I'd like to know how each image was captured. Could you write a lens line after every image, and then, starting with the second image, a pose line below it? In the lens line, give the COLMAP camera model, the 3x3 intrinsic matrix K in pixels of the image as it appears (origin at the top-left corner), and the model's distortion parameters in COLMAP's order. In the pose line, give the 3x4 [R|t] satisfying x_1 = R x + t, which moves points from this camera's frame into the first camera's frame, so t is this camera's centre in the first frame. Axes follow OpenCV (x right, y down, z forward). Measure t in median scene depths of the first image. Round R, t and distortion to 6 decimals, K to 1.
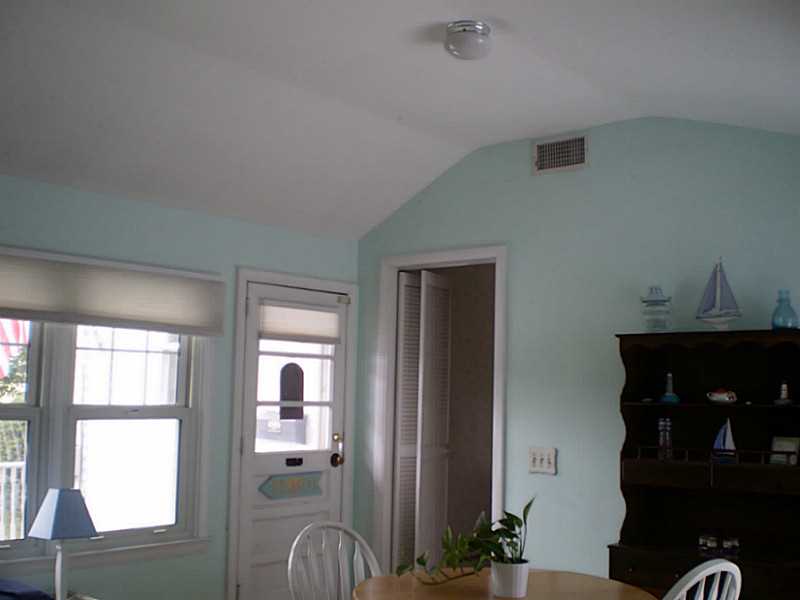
lens RADIAL K [[857.4, 0, 404.1], [0, 857.4, 296.1], [0, 0, 1]] dist [-0.055376, -0.230760]
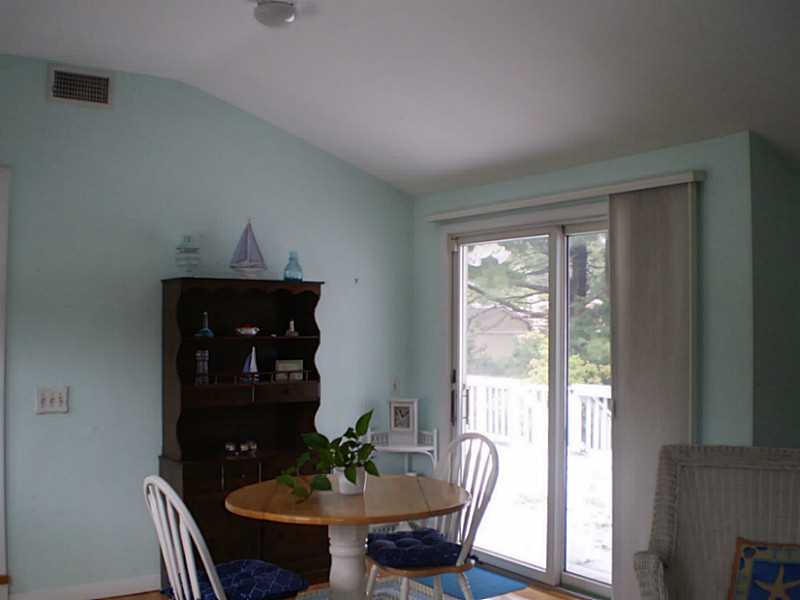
lens RADIAL K [[857.4, 0, 404.1], [0, 857.4, 296.1], [0, 0, 1]] dist [-0.055376, -0.230760]
pose [[0.226881, 0.013060, 0.973835, -0.781471], [-0.098616, 0.995079, 0.009630, 0.030751], [-0.968917, -0.098221, 0.227052, 0.469891]]
